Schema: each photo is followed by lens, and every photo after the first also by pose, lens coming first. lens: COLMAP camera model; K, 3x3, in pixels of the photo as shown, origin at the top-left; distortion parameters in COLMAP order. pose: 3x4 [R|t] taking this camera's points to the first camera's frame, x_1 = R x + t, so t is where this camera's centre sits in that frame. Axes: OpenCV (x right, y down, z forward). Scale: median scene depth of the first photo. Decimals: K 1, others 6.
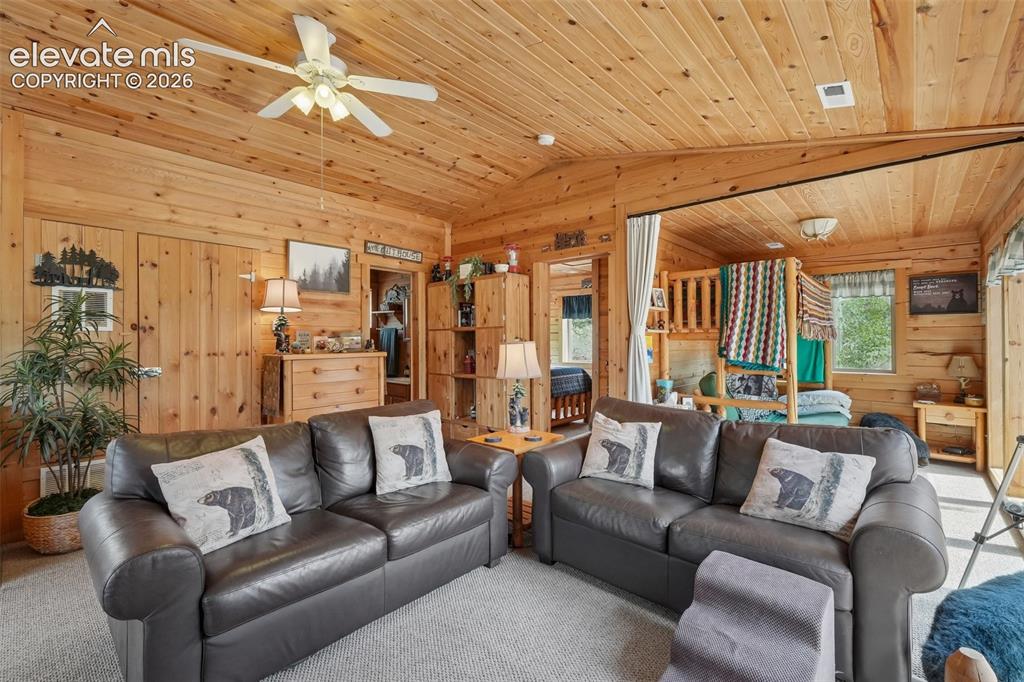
lens RADIAL K [[445.1, 0, 512.0], [0, 445.1, 335.7], [0, 0, 1]] dist [-0.000200, 0.000410]
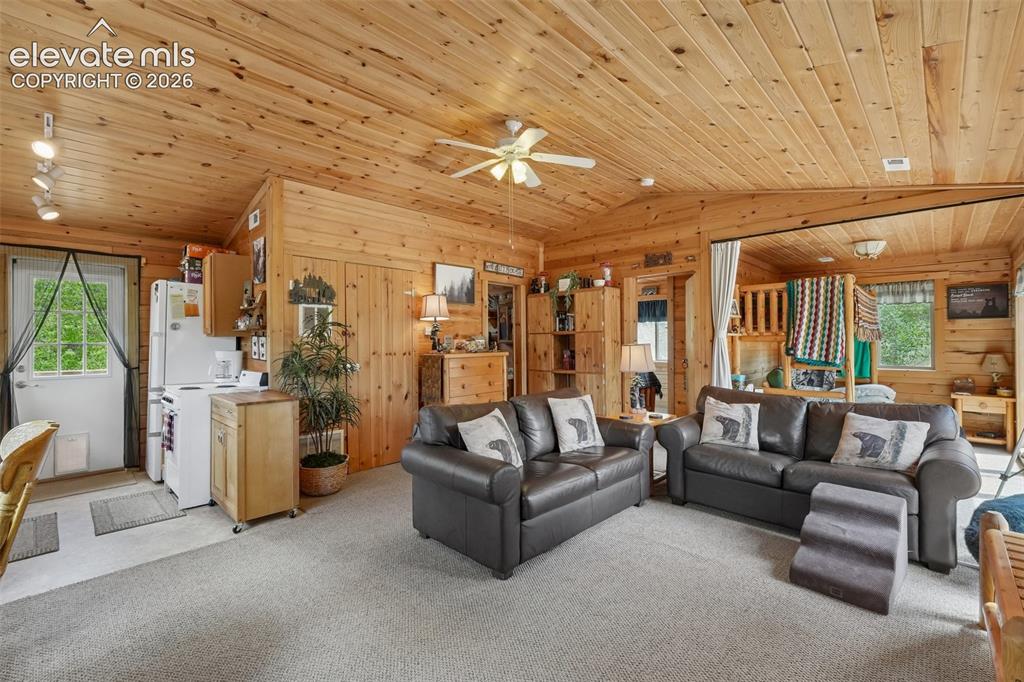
lens RADIAL K [[443.3, 0, 514.0], [0, 443.3, 337.4], [0, 0, 1]] dist [0.001192, 0.000640]
pose [[0.999312, -0.003228, -0.036941, -0.253870], [0.003310, 0.999992, 0.002165, -0.007660], [0.036934, -0.002286, 0.999315, -0.261022]]
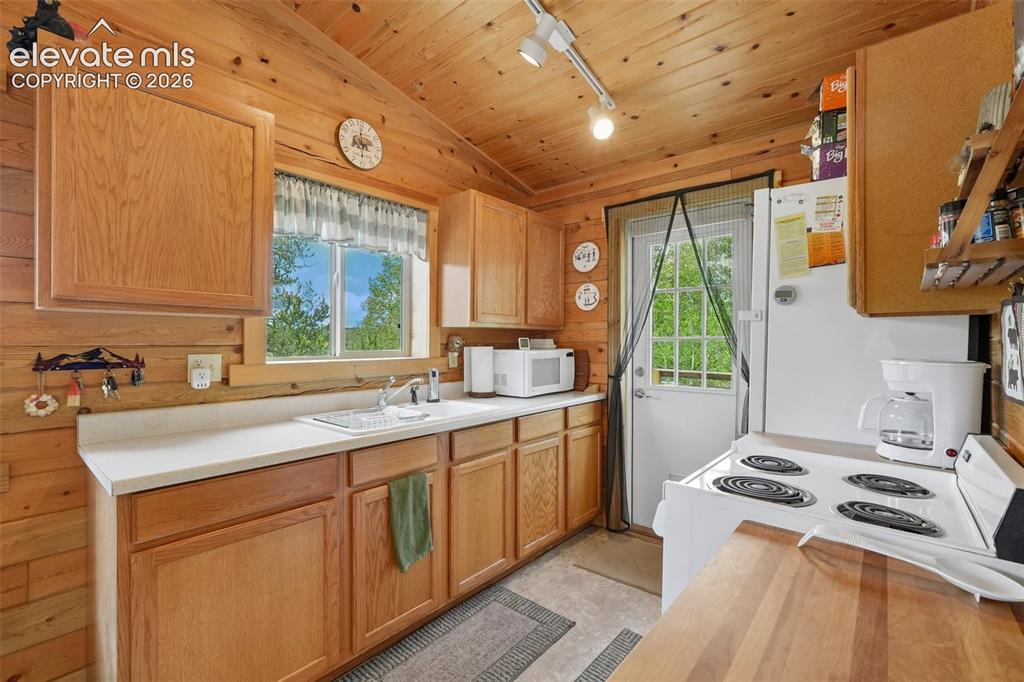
lens RADIAL K [[446.8, 0, 518.0], [0, 446.8, 342.5], [0, 0, 1]] dist [-0.001393, -0.000113]
pose [[0.027691, 0.005029, -0.999604, -0.687079], [0.004007, 0.999979, 0.005142, 0.009245], [0.999609, -0.004148, 0.027670, 0.520012]]
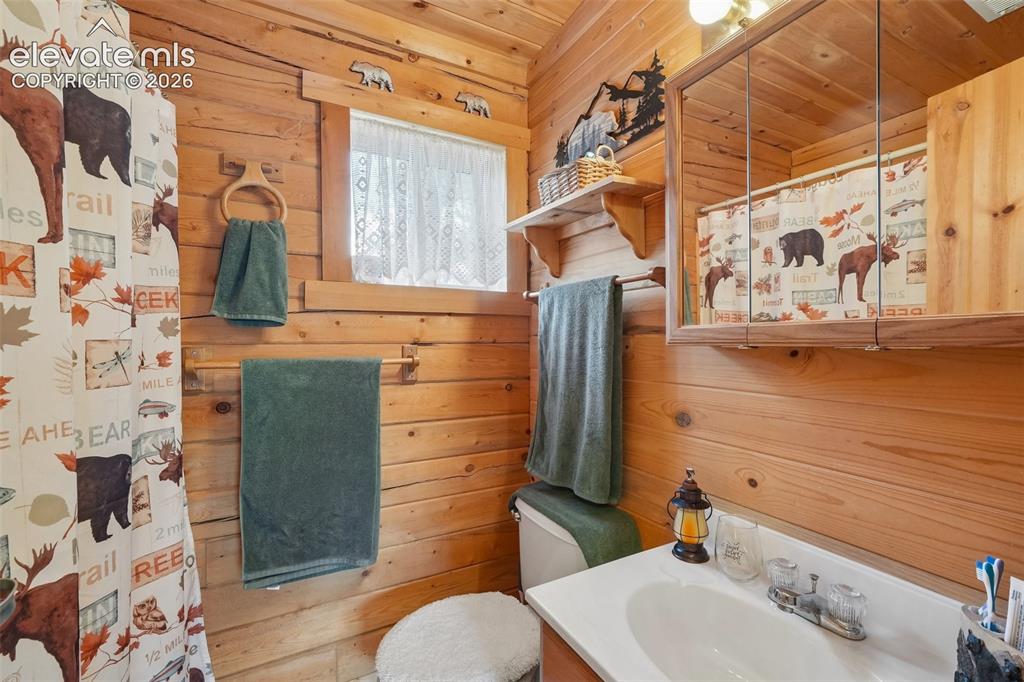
lens RADIAL K [[453.6, 0, 512.0], [0, 453.6, 341.0], [0, 0, 1]] dist [-0.000344, 0.000189]
pose [[0.937088, 0.004764, -0.349060, -0.381394], [-0.002387, 0.999971, 0.007239, 0.015519], [0.349084, -0.005950, 0.937073, 1.306040]]
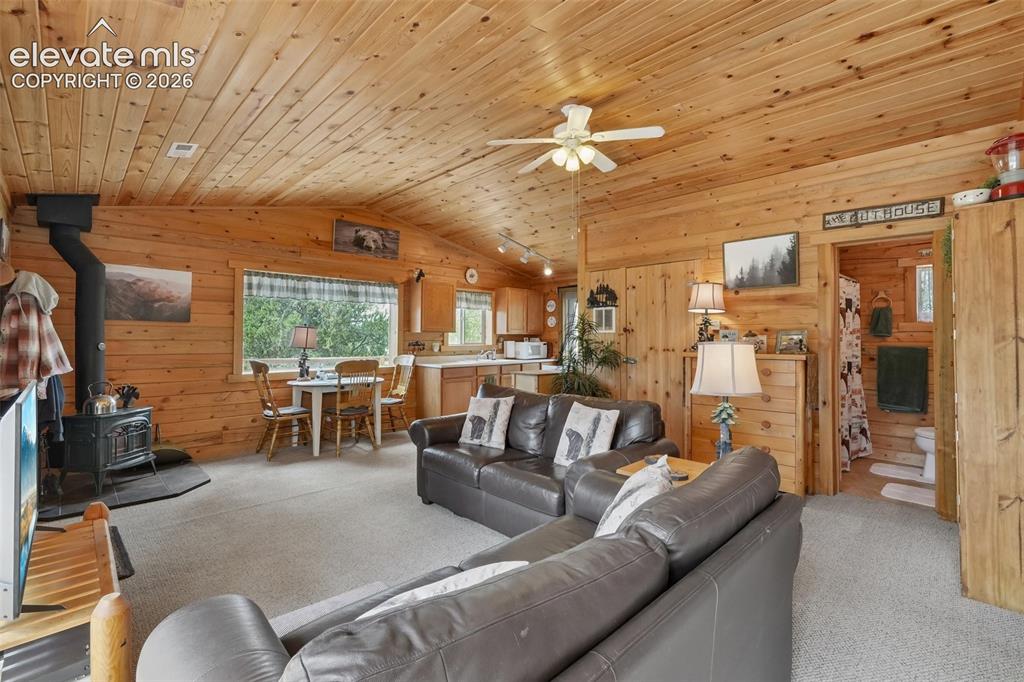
lens RADIAL K [[453.6, 0, 512.0], [0, 453.6, 341.0], [0, 0, 1]] dist [-0.000344, 0.000189]
pose [[-0.062234, 0.008139, -0.998028, 0.635353], [0.005037, 0.999957, 0.007841, 0.003609], [0.998049, -0.004539, -0.062272, 0.615828]]
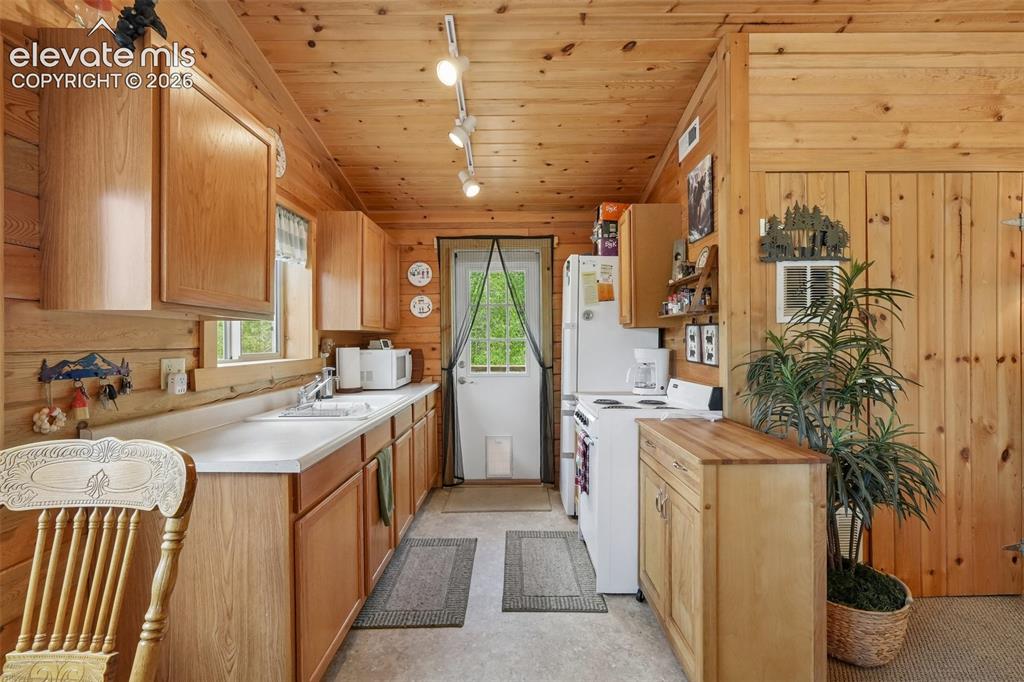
lens RADIAL K [[444.5, 0, 512.6], [0, 444.5, 343.6], [0, 0, 1]] dist [-0.000651, 0.000130]
pose [[0.666199, -0.000587, -0.745774, -0.609780], [0.011998, 0.999879, 0.009931, 0.007646], [0.745677, -0.015564, 0.666125, 0.149857]]
